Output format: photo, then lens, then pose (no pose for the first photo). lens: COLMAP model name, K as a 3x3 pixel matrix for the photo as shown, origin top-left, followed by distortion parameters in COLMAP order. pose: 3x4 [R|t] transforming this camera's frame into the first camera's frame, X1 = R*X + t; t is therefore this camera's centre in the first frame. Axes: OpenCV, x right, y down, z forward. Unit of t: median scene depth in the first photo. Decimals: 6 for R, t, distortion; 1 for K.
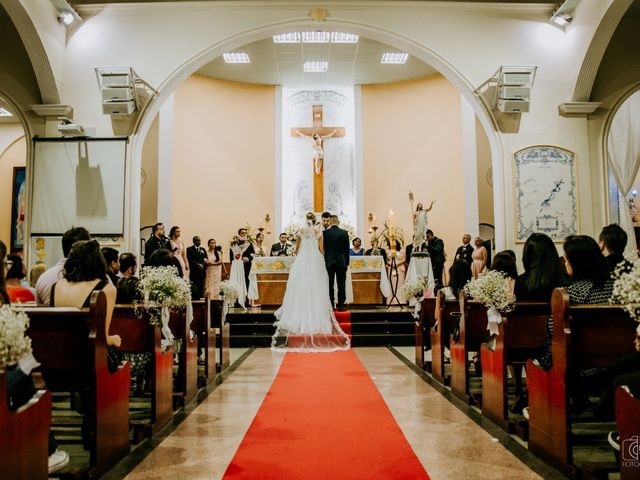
lens RADIAL K [[869.5, 0, 319.9], [0, 869.5, 239.9], [0, 0, 1]] dist [-0.016418, 0.000000]
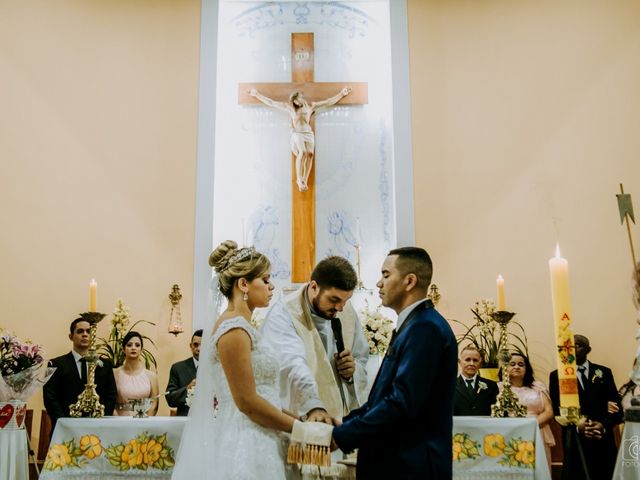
lens RADIAL K [[869.5, 0, 288.7], [0, 869.5, 237.7], [0, 0, 1]] dist [-0.016418, 0.000000]
pose [[0.999696, 0.006504, -0.023766, 0.001409], [-0.009311, 0.992735, -0.119961, -0.004108], [0.022813, 0.120146, 0.992494, 0.679780]]
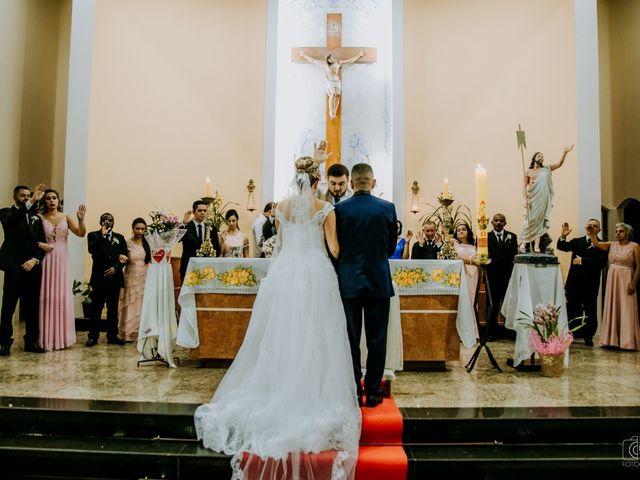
lens RADIAL K [[628.0, 0, 321.7], [0, 628.0, 241.5], [0, 0, 1]] dist [-0.116605, 0.000000]
pose [[0.999437, 0.019917, -0.026993, 0.004393], [-0.018934, 0.999166, 0.036185, -0.002596], [0.027691, -0.035653, 0.998981, 0.618249]]
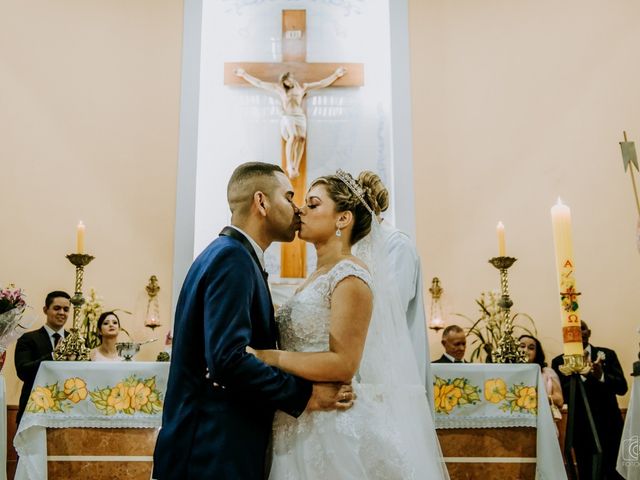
lens RADIAL K [[1033.7, 0, 293.7], [0, 1033.7, 216.7], [0, 0, 1]] dist [0.053169, 0.000000]
pose [[0.999905, 0.013752, -0.000642, -0.001509], [-0.013608, 0.980213, -0.197479, 0.035058], [-0.002087, 0.197469, 0.980307, 0.643837]]
